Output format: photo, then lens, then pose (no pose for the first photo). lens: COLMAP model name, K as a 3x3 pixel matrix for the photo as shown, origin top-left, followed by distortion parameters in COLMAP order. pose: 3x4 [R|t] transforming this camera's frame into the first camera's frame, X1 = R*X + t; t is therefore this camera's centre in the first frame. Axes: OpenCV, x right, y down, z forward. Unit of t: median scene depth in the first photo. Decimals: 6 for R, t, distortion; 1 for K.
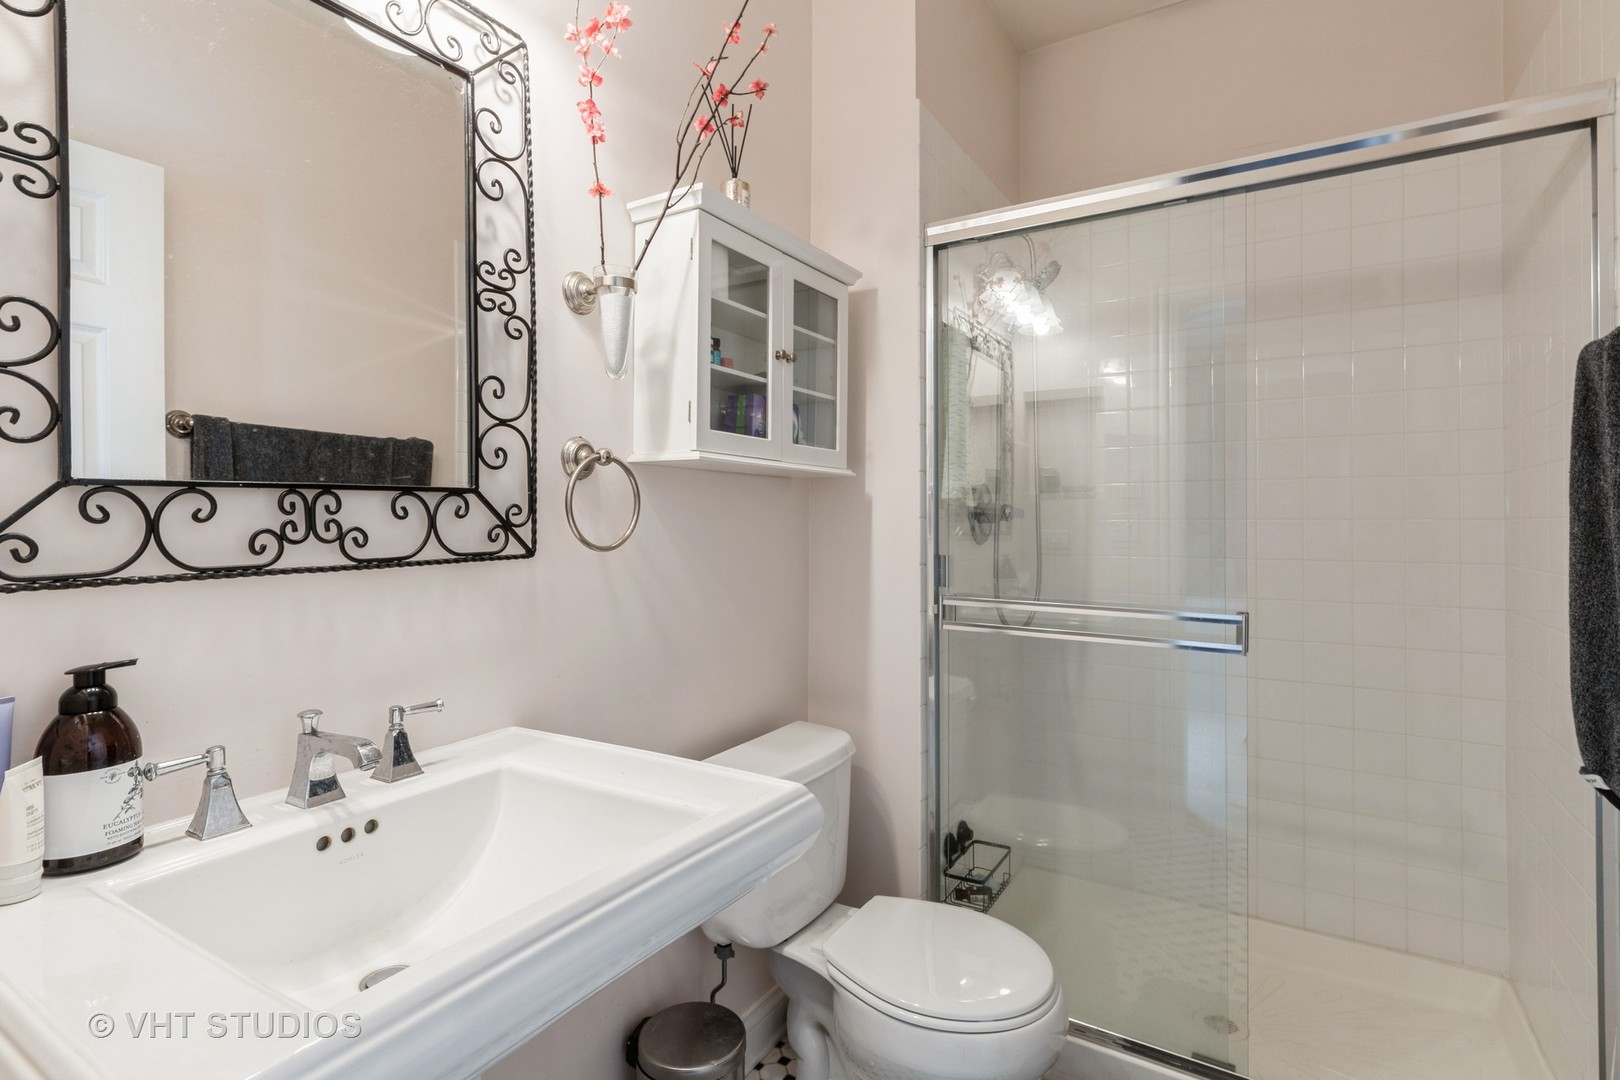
lens RADIAL K [[796.8, 0, 806.9], [0, 796.8, 531.3], [0, 0, 1]] dist [-0.012237, 0.000513]
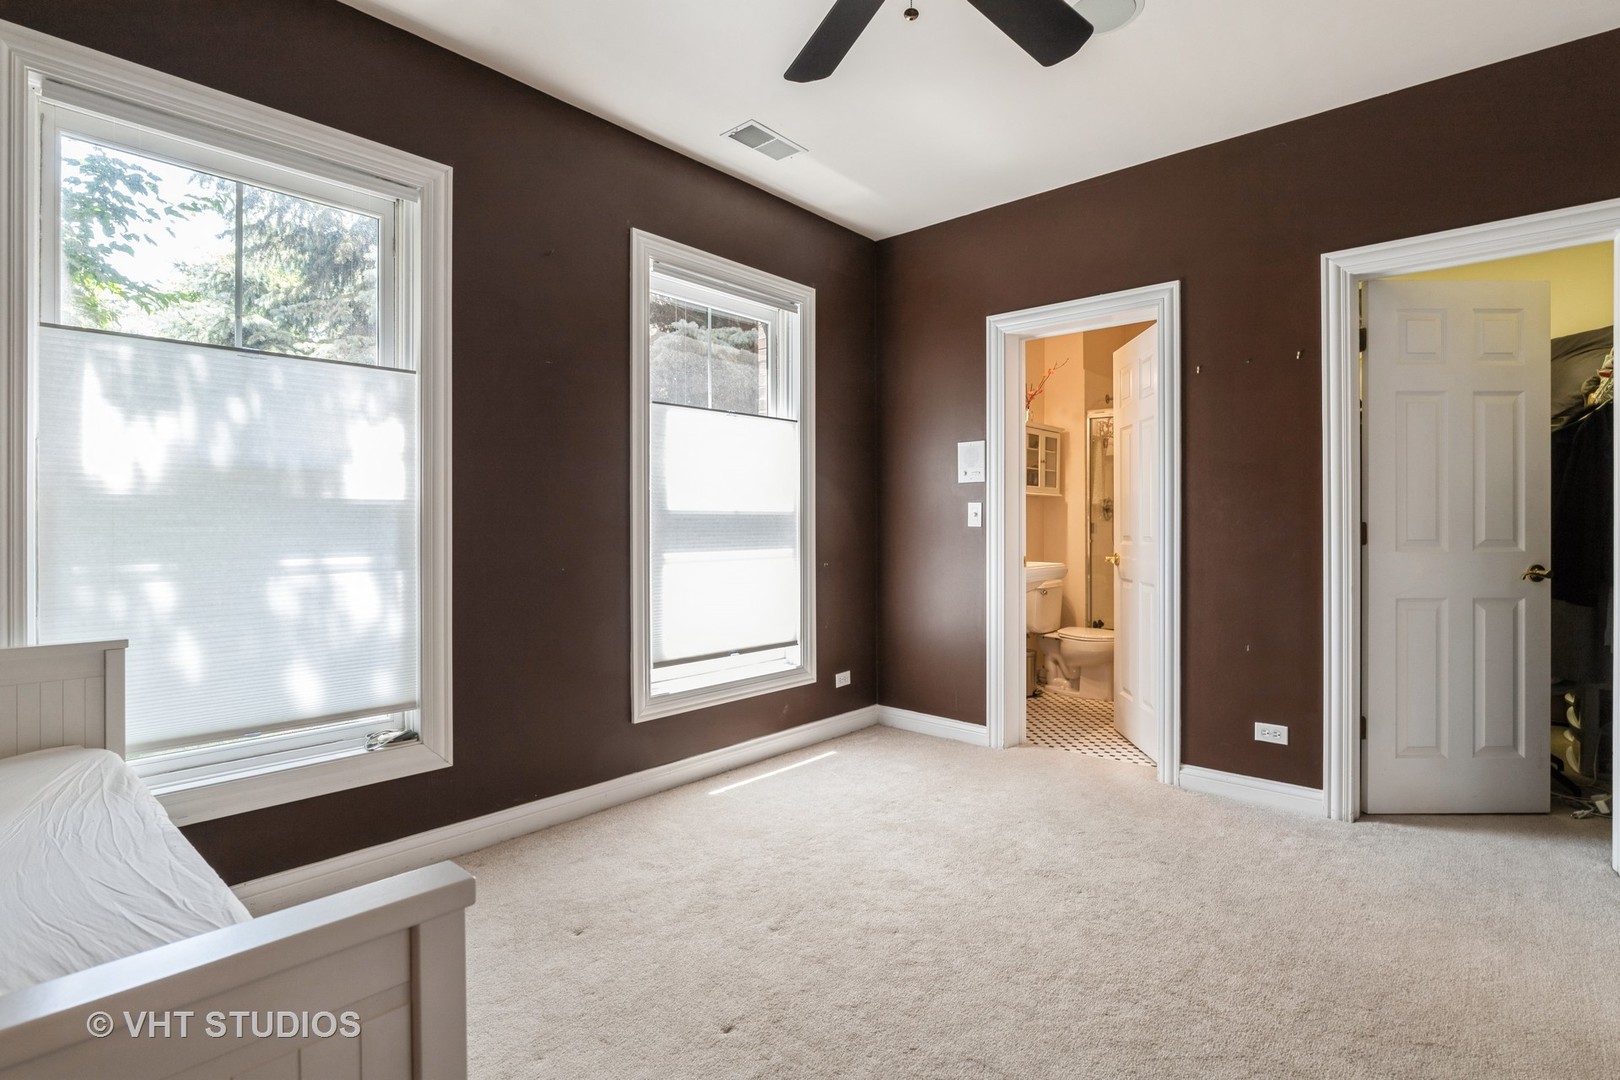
lens RADIAL K [[796.8, 0, 814.4], [0, 796.8, 532.5], [0, 0, 1]] dist [-0.012237, 0.000513]
pose [[0.985245, 0.000319, -0.171151, -0.380099], [-0.001300, 0.999983, -0.005621, 0.093573], [0.171146, 0.005760, 0.985229, -2.317578]]
